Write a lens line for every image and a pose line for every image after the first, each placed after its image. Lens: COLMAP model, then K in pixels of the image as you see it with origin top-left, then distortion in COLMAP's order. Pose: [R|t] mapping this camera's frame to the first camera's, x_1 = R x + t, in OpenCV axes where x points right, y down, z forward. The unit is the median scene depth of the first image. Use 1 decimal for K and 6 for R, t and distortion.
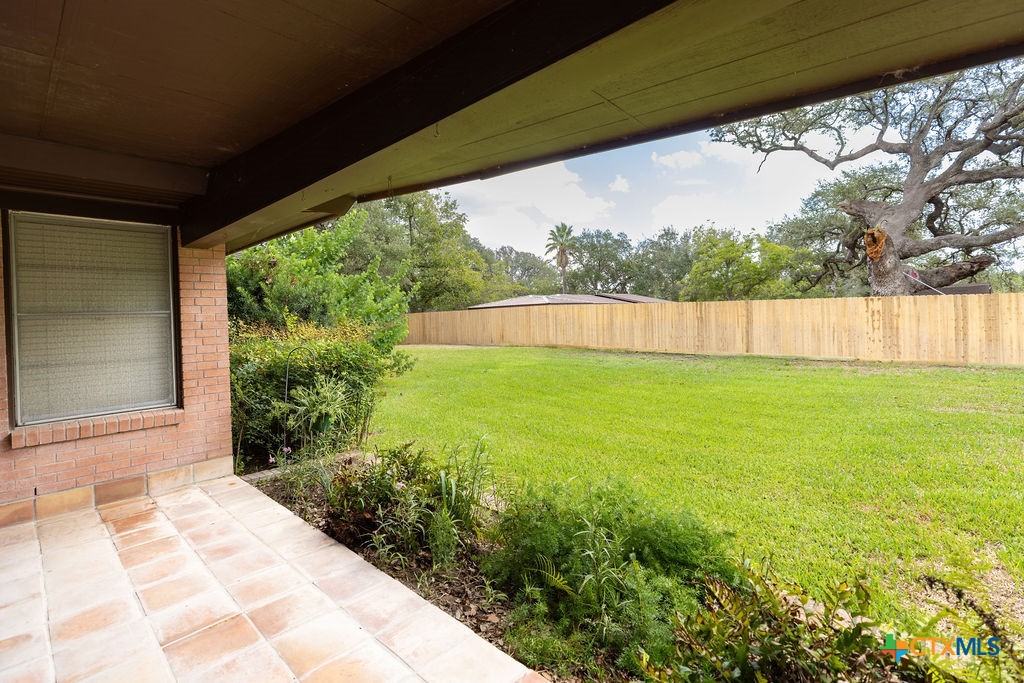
lens RADIAL K [[453.1, 0, 515.7], [0, 453.1, 319.5], [0, 0, 1]] dist [0.000145, -0.000016]
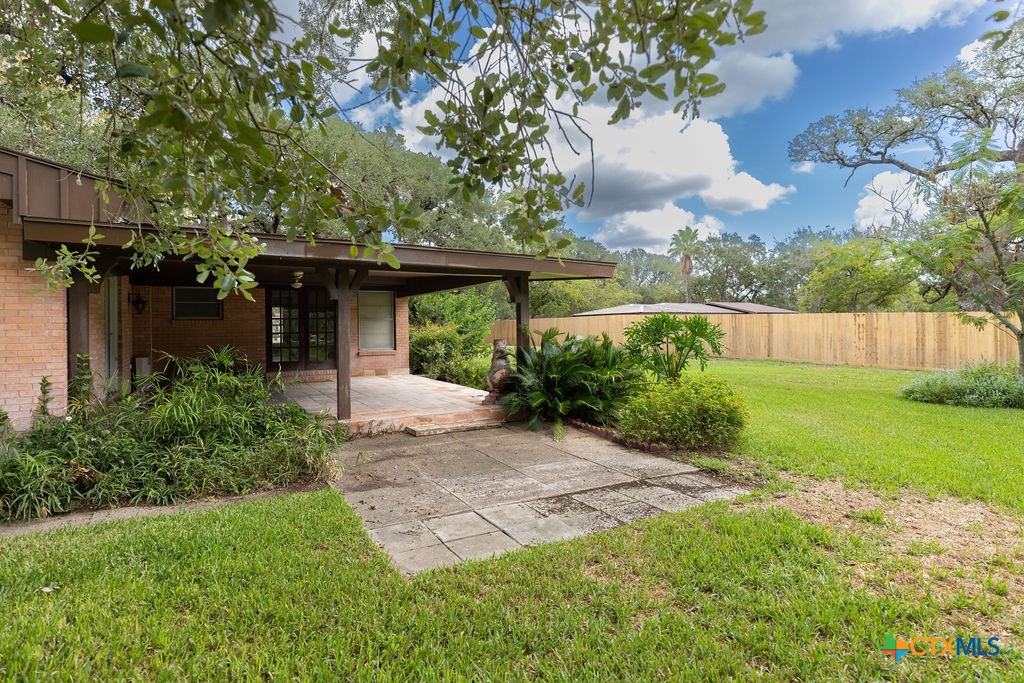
lens RADIAL K [[559.1, 0, 512.0], [0, 559.1, 341.5], [0, 0, 1]] dist [0.000105, -0.000034]
pose [[0.954915, 0.027639, -0.295588, 0.286933], [-0.020397, 0.999412, 0.027556, 0.003600], [0.296176, -0.020284, 0.954918, -0.601142]]
